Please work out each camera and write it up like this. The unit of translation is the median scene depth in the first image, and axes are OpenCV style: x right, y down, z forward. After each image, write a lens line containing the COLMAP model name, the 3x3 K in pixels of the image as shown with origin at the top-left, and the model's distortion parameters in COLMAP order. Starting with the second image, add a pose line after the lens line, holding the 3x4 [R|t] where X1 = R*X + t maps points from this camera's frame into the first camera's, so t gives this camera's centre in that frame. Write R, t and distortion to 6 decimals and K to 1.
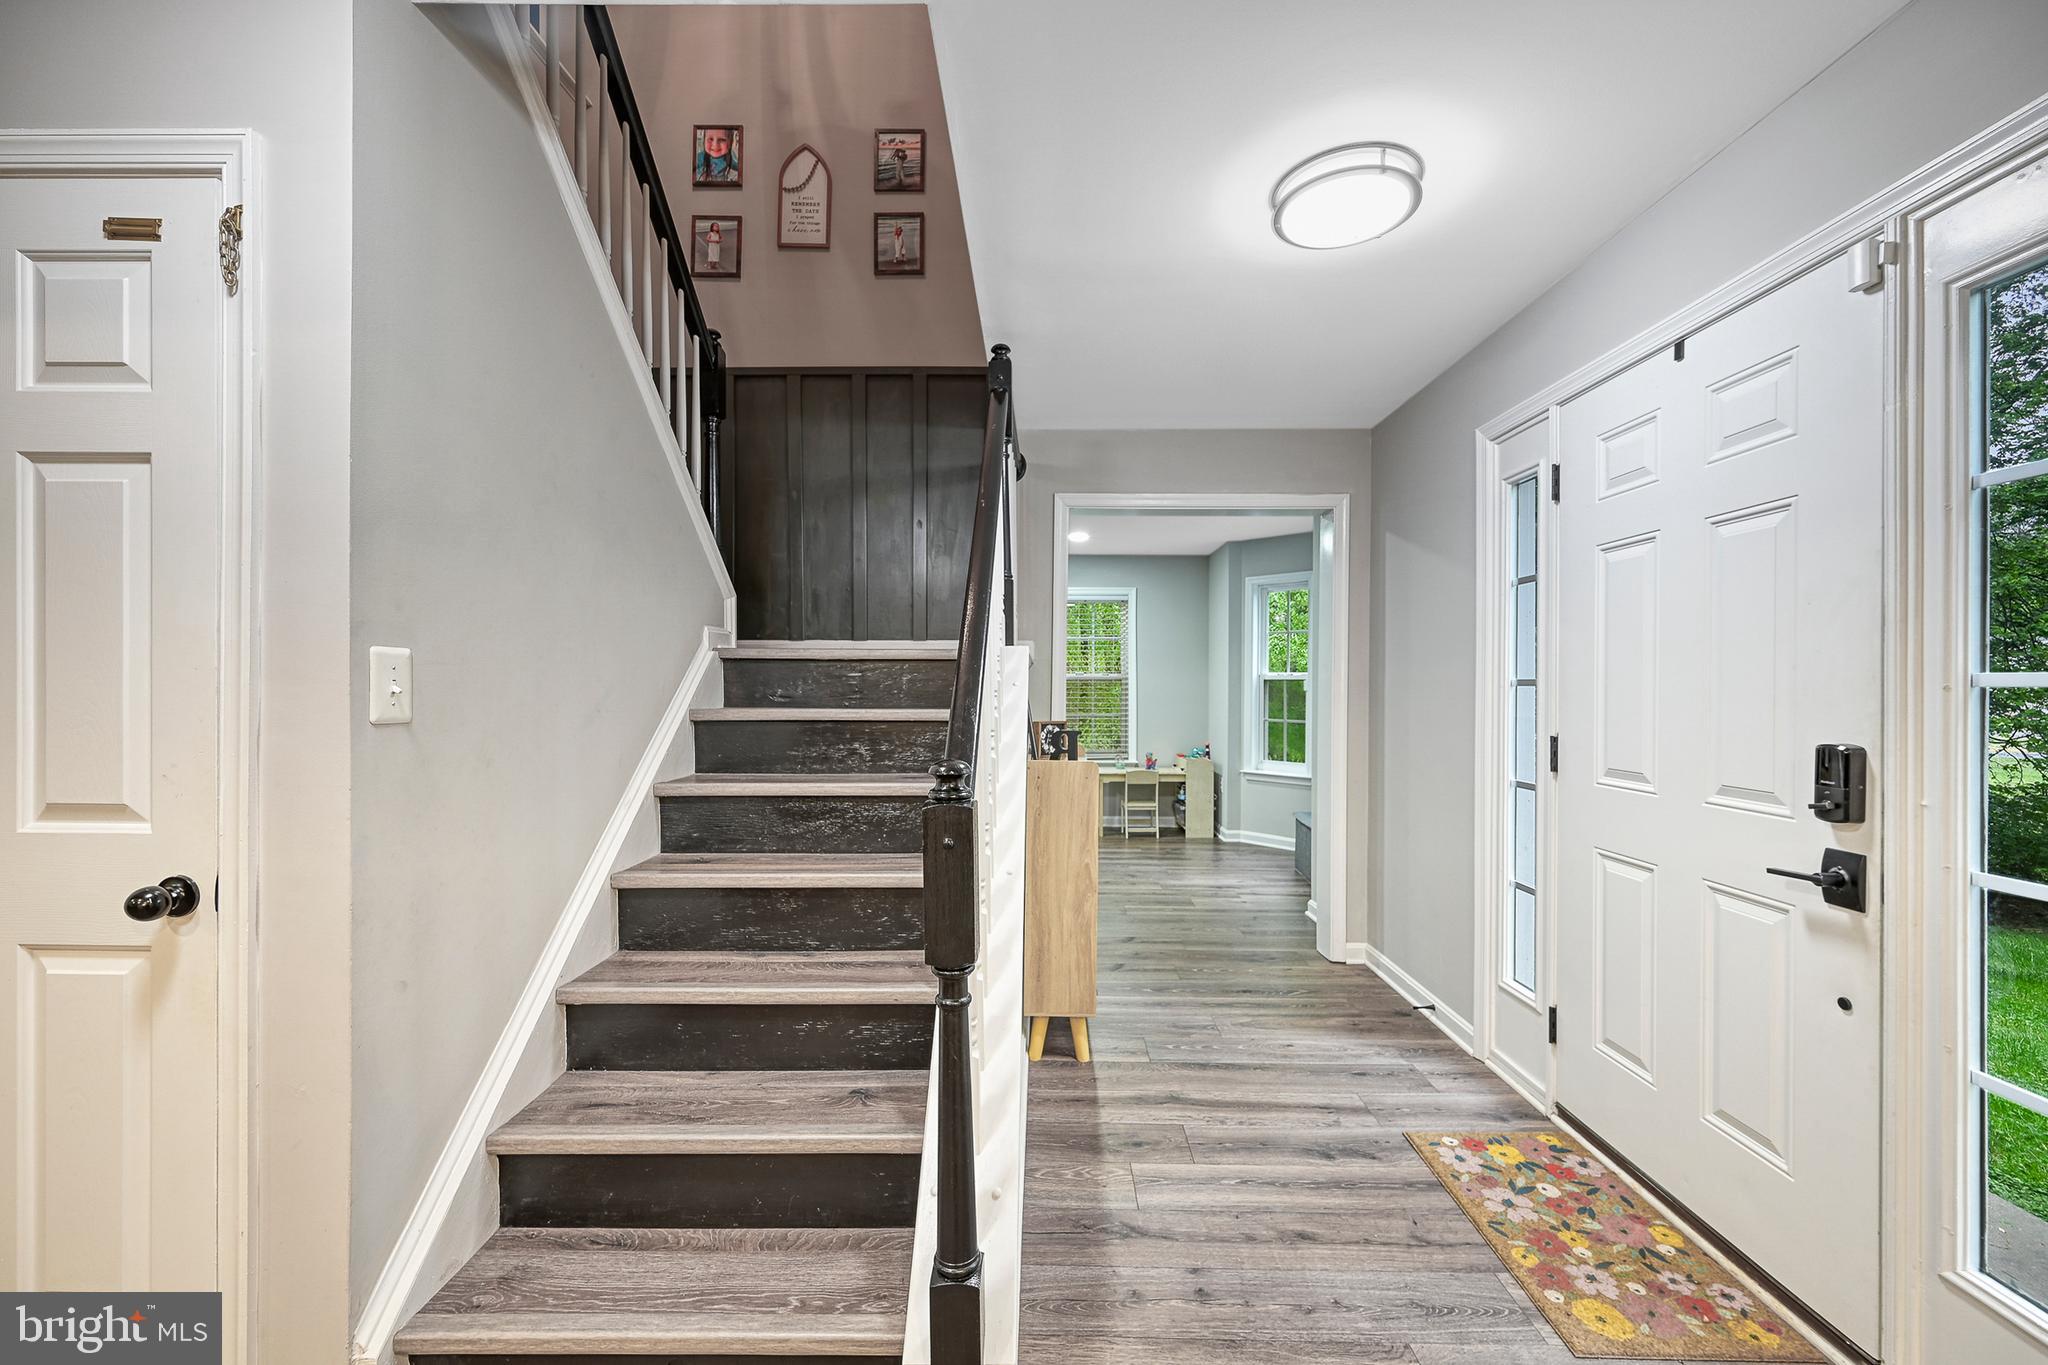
lens RADIAL K [[823.0, 0, 1037.4], [0, 823.0, 672.6], [0, 0, 1]] dist [0.000145, 0.000533]
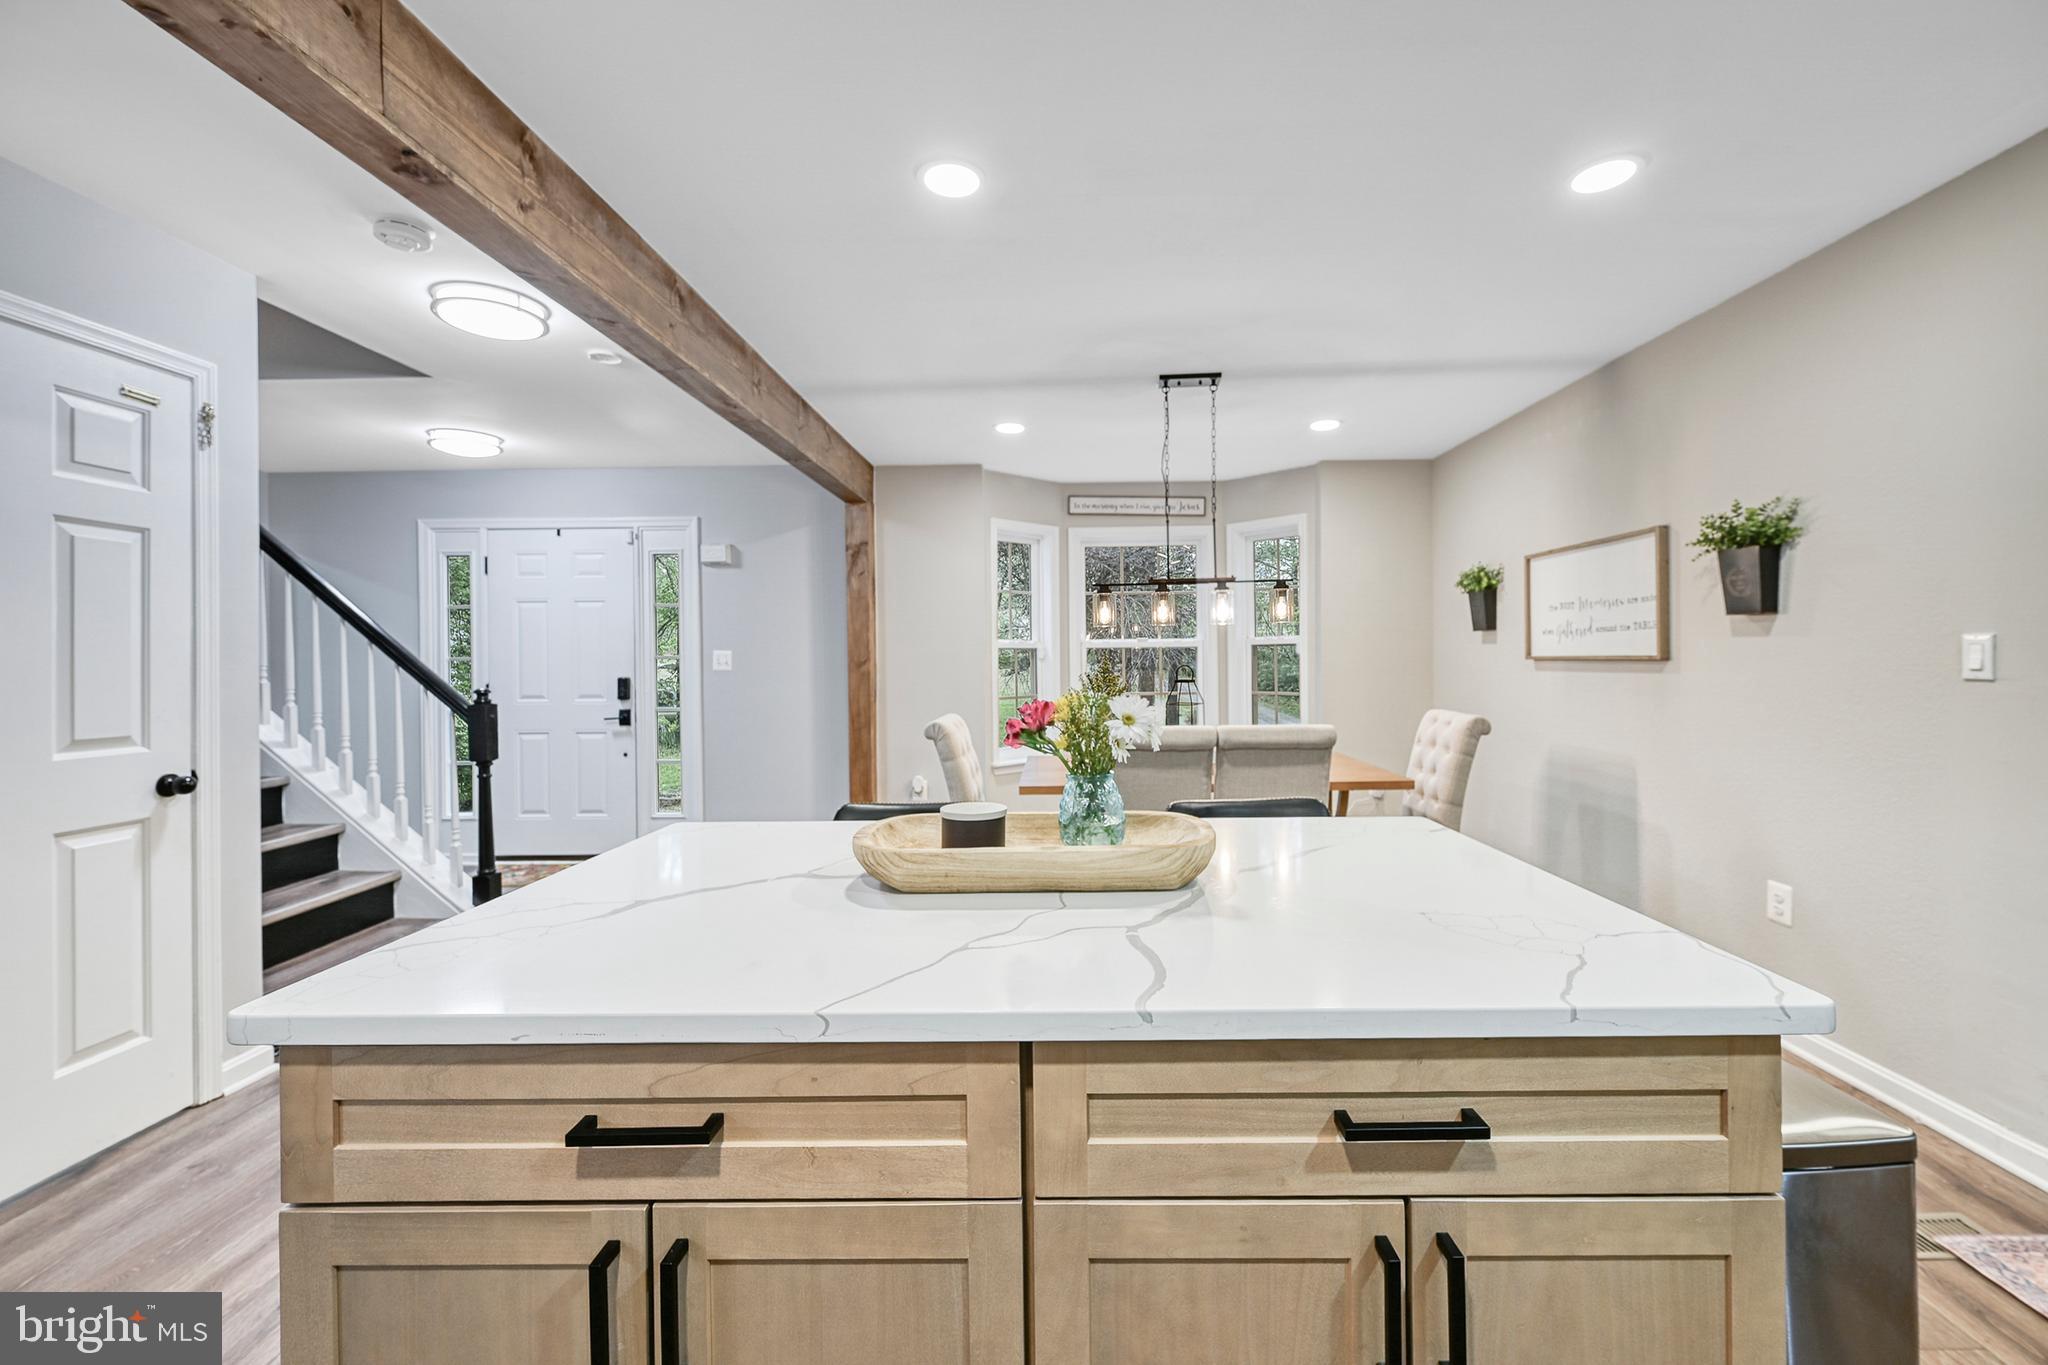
lens RADIAL K [[823.0, 0, 1037.4], [0, 823.0, 672.6], [0, 0, 1]] dist [0.000145, 0.000533]
pose [[0.020472, -0.021477, 0.999560, -1.808794], [-0.002526, 0.999765, 0.021533, -0.006128], [-0.999787, -0.002966, 0.020413, -0.579762]]
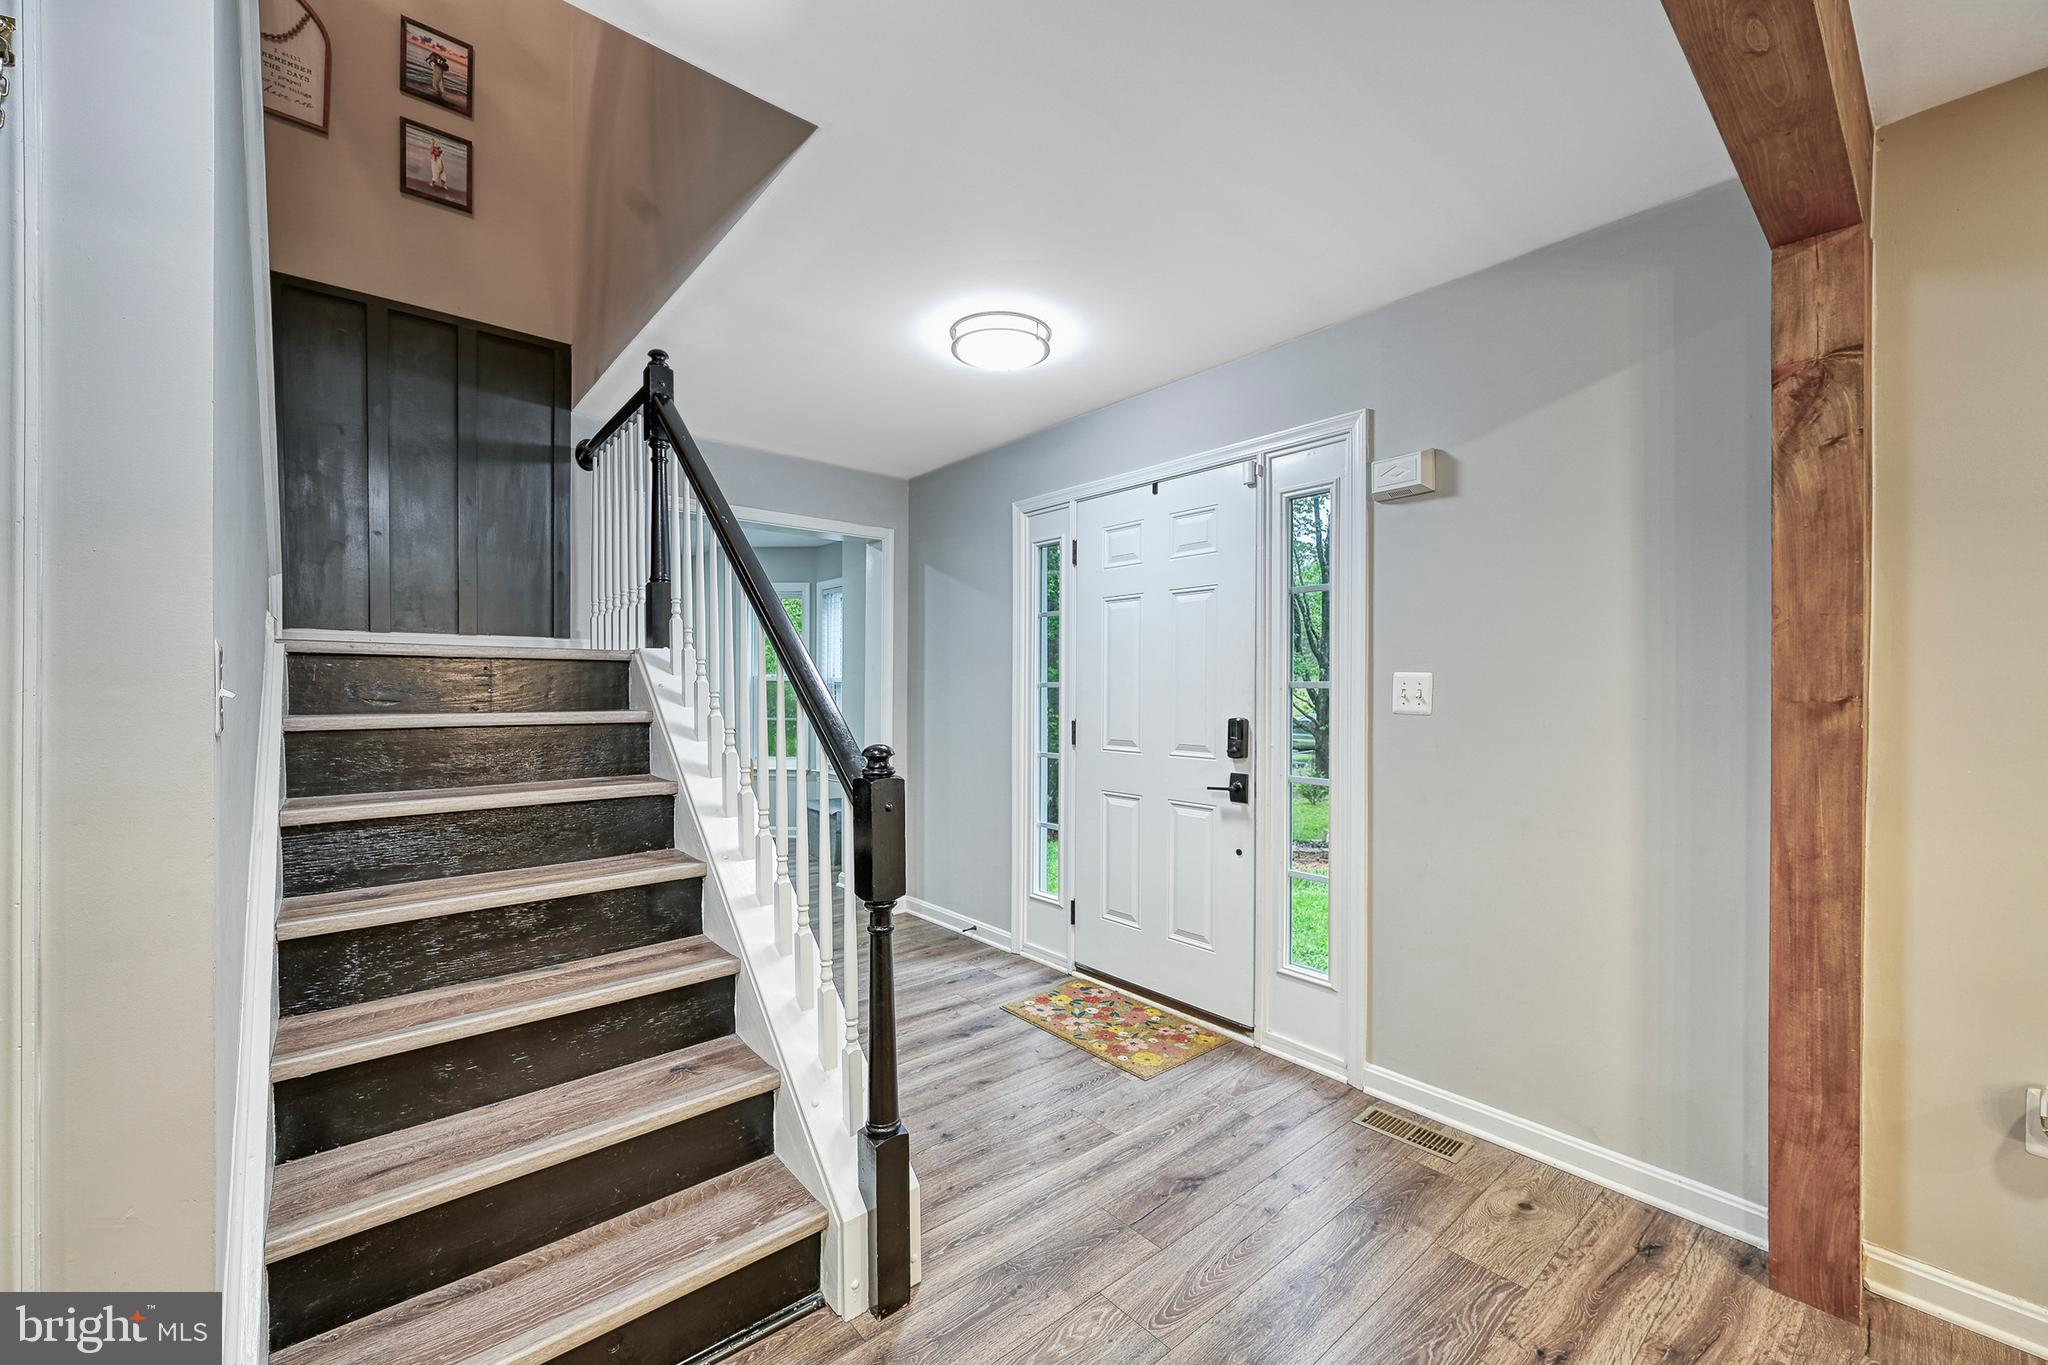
lens RADIAL K [[823.0, 0, 1037.4], [0, 823.0, 672.6], [0, 0, 1]] dist [0.000145, 0.000533]
pose [[0.742011, 0.011891, 0.670282, -0.517150], [-0.011168, 0.999923, -0.005376, -0.002660], [-0.670295, -0.003497, 0.742087, -0.088329]]
